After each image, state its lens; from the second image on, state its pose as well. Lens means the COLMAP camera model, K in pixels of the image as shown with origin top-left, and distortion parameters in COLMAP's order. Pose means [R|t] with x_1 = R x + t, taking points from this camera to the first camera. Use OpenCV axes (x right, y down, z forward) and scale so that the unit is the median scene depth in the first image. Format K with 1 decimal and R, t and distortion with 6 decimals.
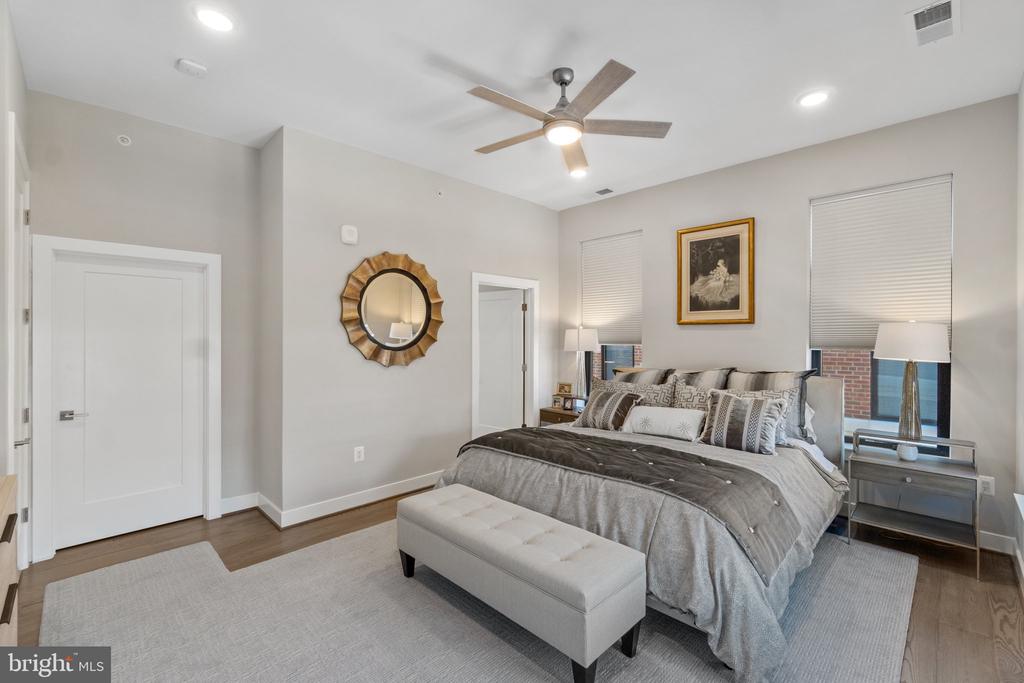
lens RADIAL K [[444.4, 0, 513.1], [0, 444.4, 335.2], [0, 0, 1]] dist [-0.000186, 0.000289]
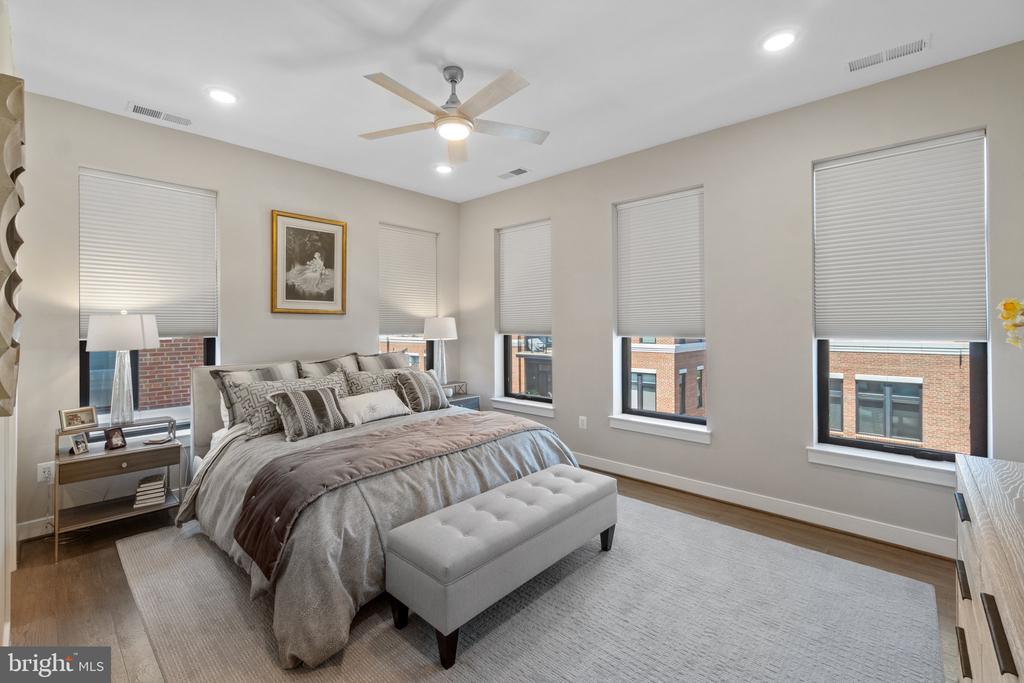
lens RADIAL K [[444.4, 0, 509.8], [0, 444.4, 321.7], [0, 0, 1]] dist [-0.000186, 0.000289]
pose [[-0.041439, 0.005791, 0.999124, -0.599691], [0.003870, 0.999977, -0.005636, 0.001110], [-0.999134, 0.003633, -0.041461, 0.589629]]
